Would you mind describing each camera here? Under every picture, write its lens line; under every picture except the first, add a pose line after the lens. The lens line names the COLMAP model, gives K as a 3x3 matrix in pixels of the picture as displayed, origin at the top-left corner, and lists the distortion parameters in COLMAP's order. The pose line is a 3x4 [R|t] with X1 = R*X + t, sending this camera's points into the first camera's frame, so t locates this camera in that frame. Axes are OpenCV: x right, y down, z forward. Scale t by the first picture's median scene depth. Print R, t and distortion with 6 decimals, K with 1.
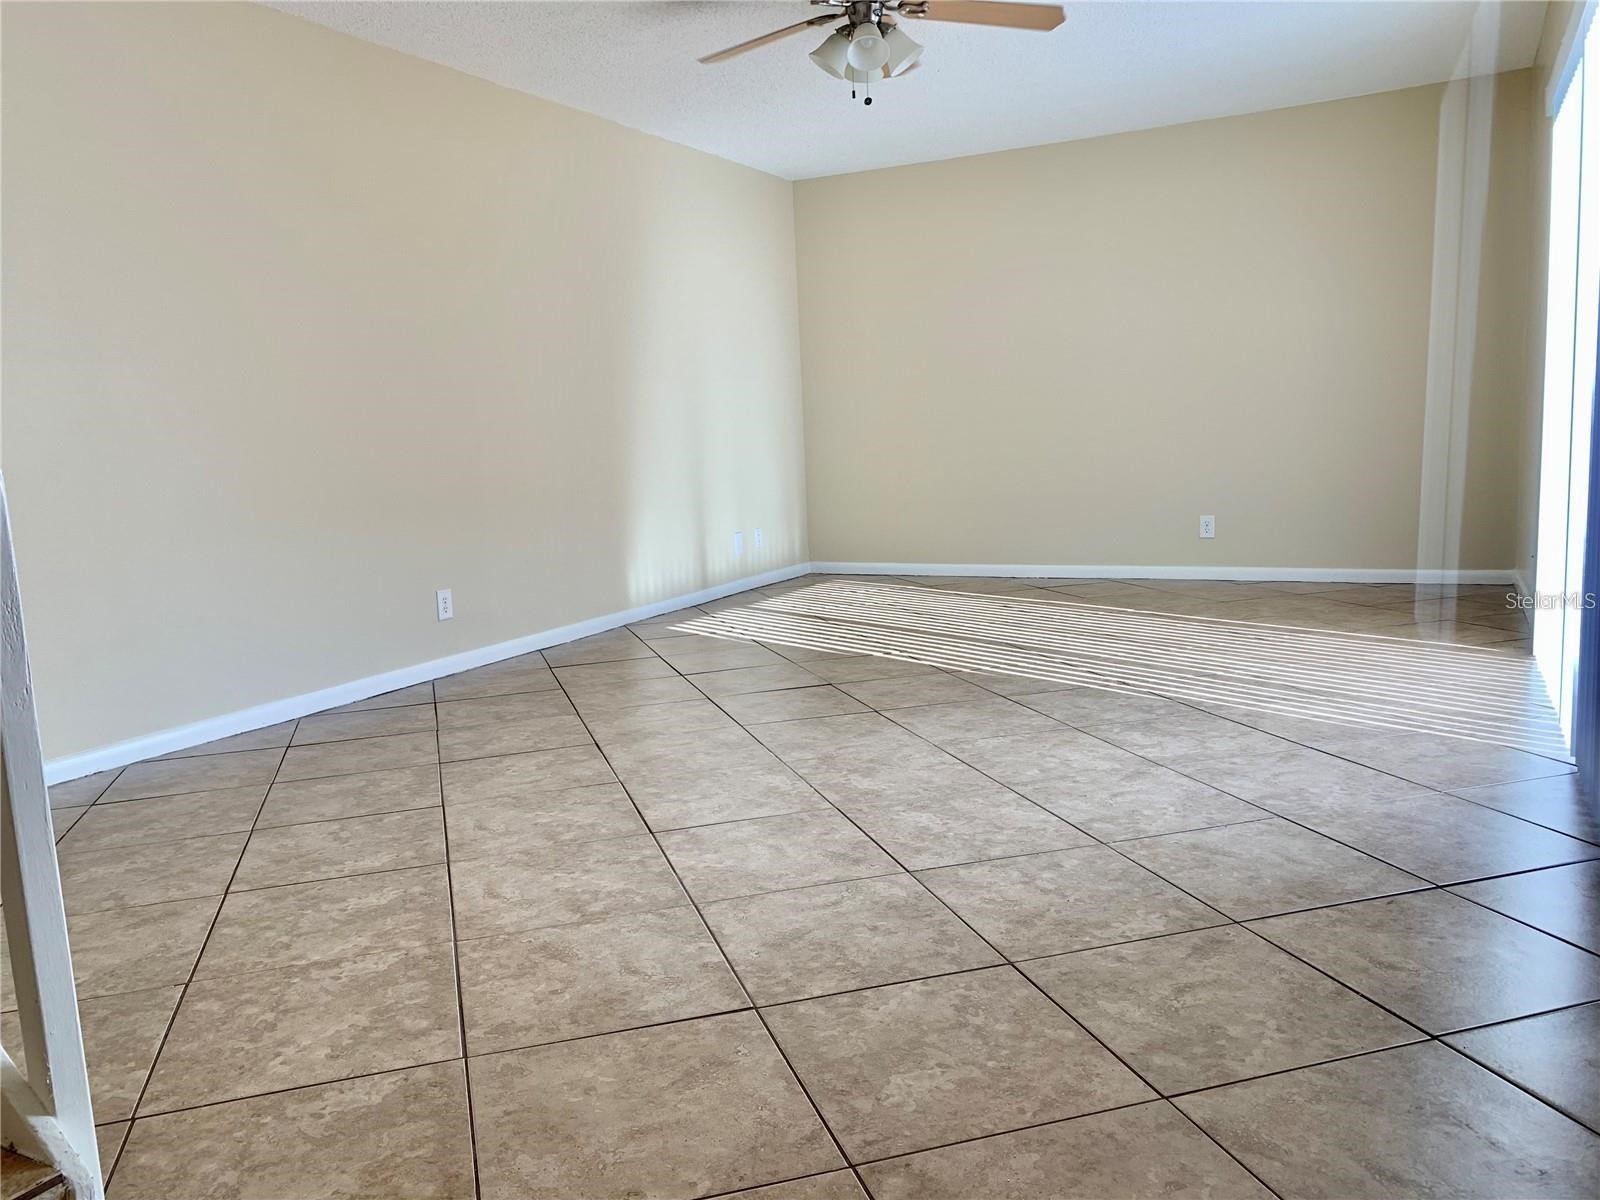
lens RADIAL K [[1220.3, 0, 785.4], [0, 1220.3, 589.3], [0, 0, 1]] dist [0.096903, -0.214759]
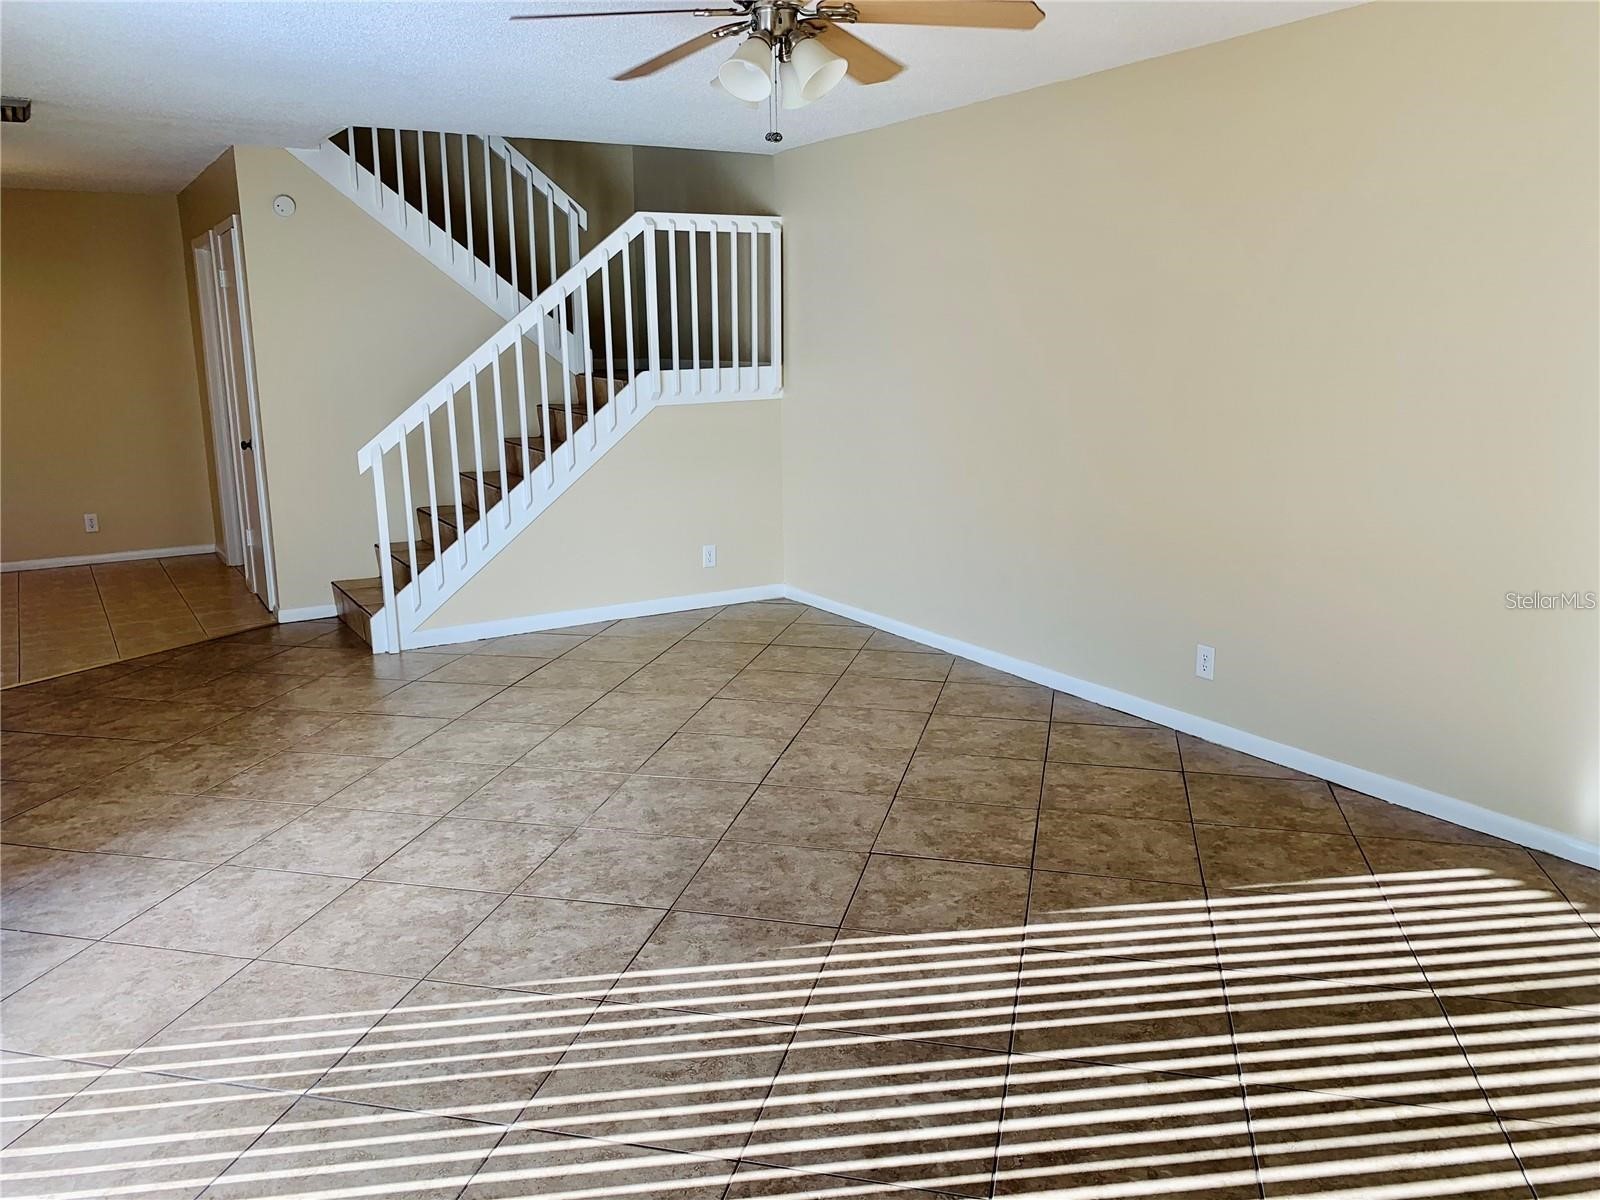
lens RADIAL K [[1216.5, 0, 795.6], [0, 1216.5, 588.9], [0, 0, 1]] dist [0.032305, -0.054791]
pose [[-0.498370, 0.237567, -0.833780, 0.879299], [-0.078491, 0.945410, 0.316290, -0.430656], [0.863404, 0.223074, -0.452517, 1.625554]]
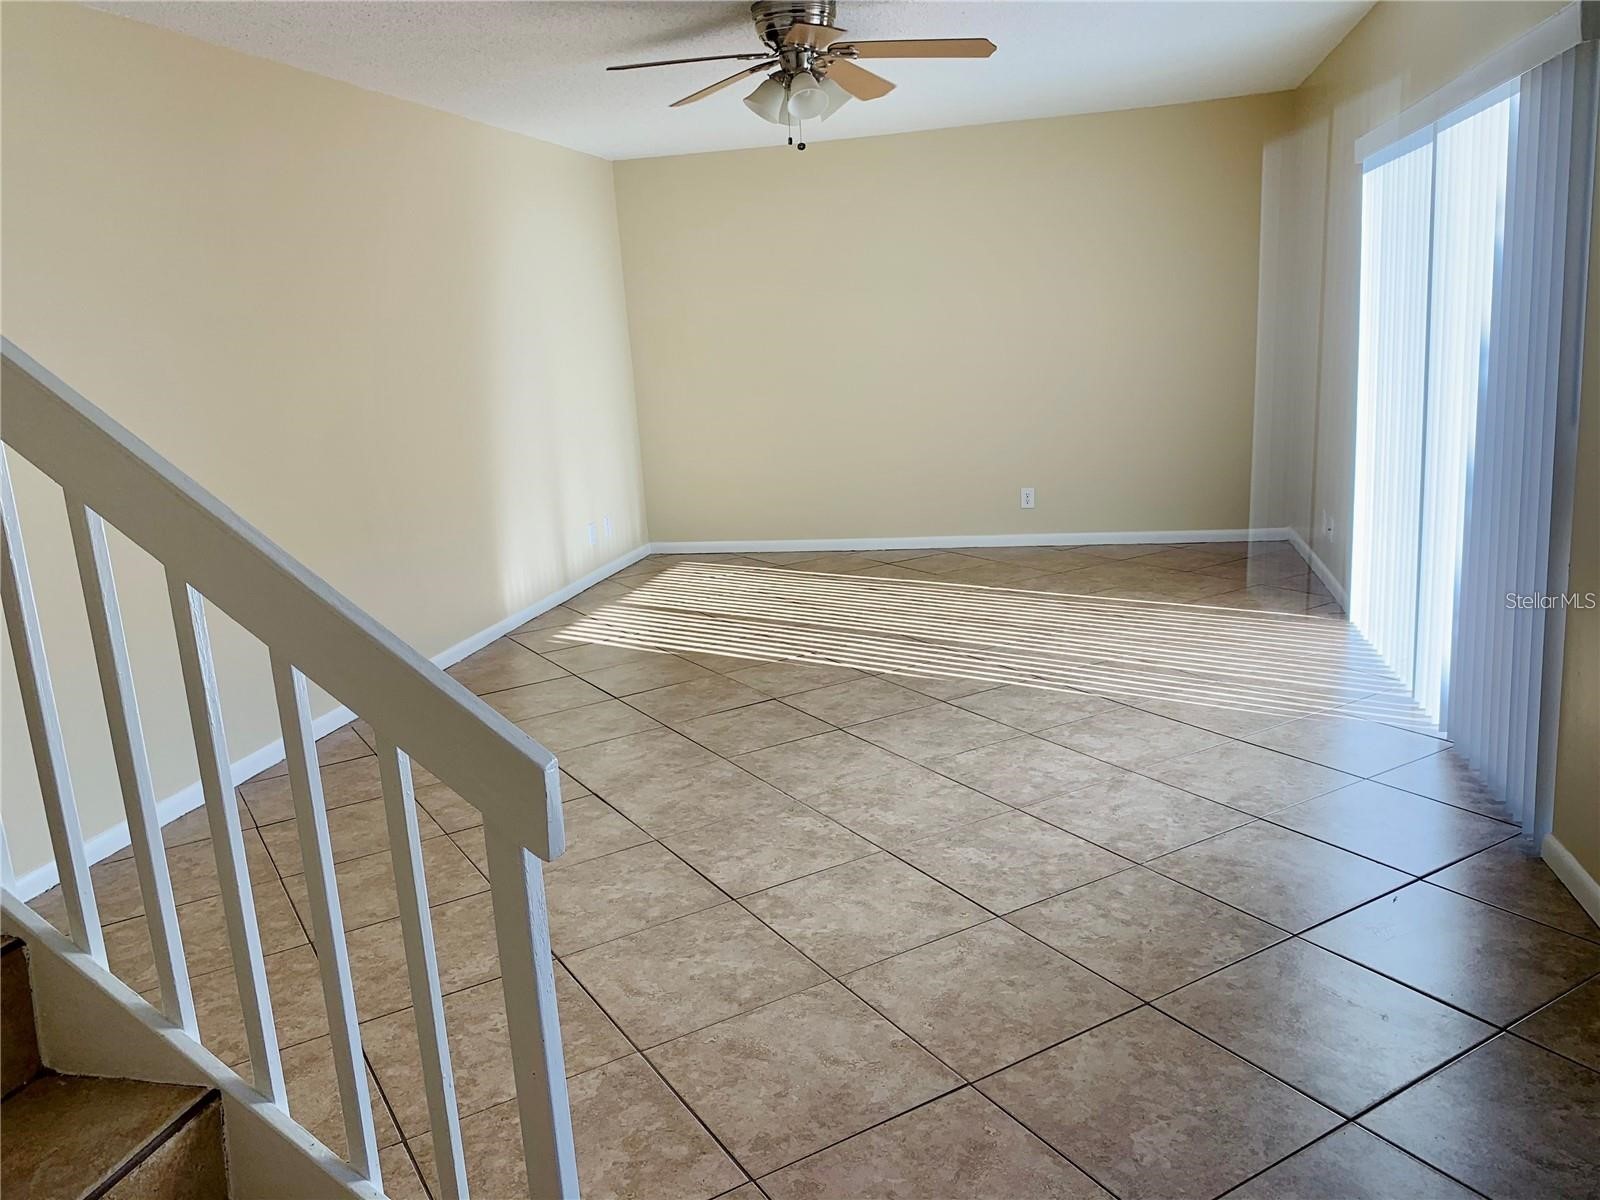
lens RADIAL K [[1216.5, 0, 795.6], [0, 1216.5, 588.9], [0, 0, 1]] dist [0.032305, -0.054791]
pose [[0.967947, -0.069276, 0.241413, -0.240086], [0.052646, 0.995817, 0.074676, -0.117906], [-0.245577, -0.059573, 0.967545, -0.012204]]
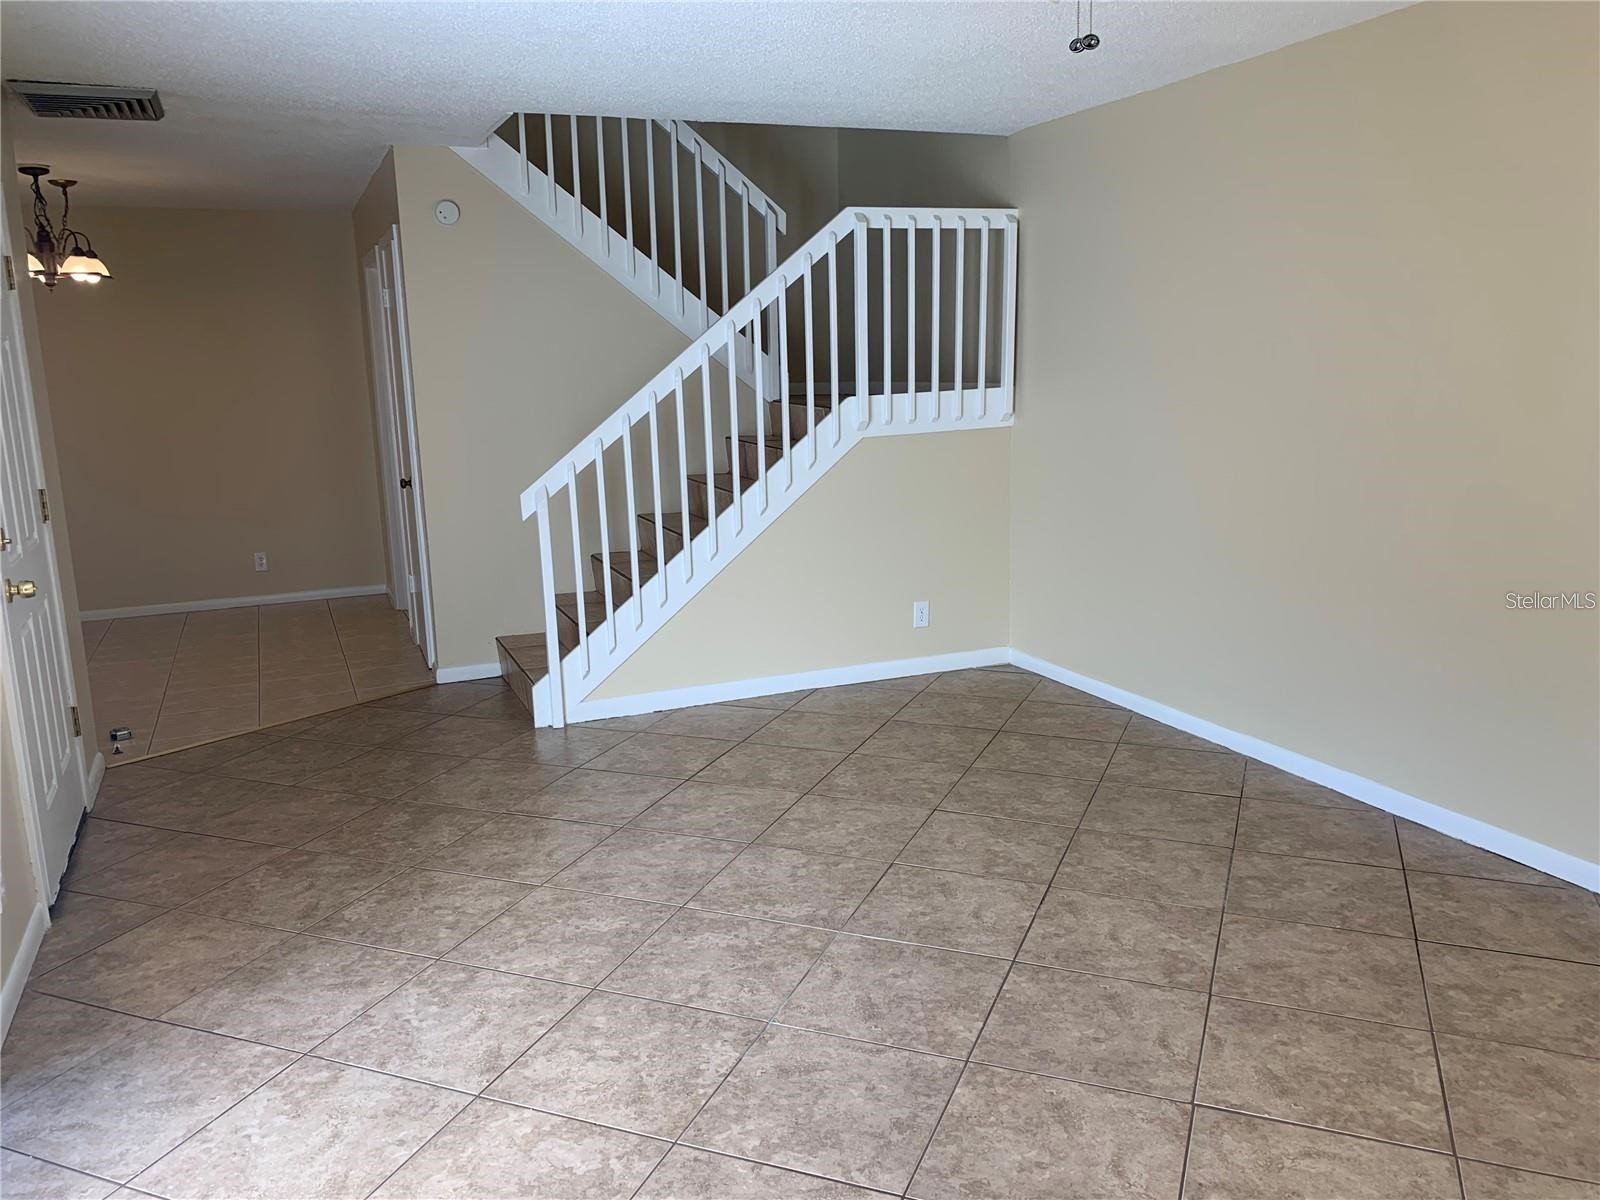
lens RADIAL K [[1220.6, 0, 786.0], [0, 1220.6, 591.7], [0, 0, 1]] dist [0.079417, -0.104216]
pose [[-0.626858, 0.215806, -0.748650, 0.654842], [-0.044732, 0.949322, 0.311106, -0.388098], [0.777848, 0.228508, -0.585437, 1.429200]]
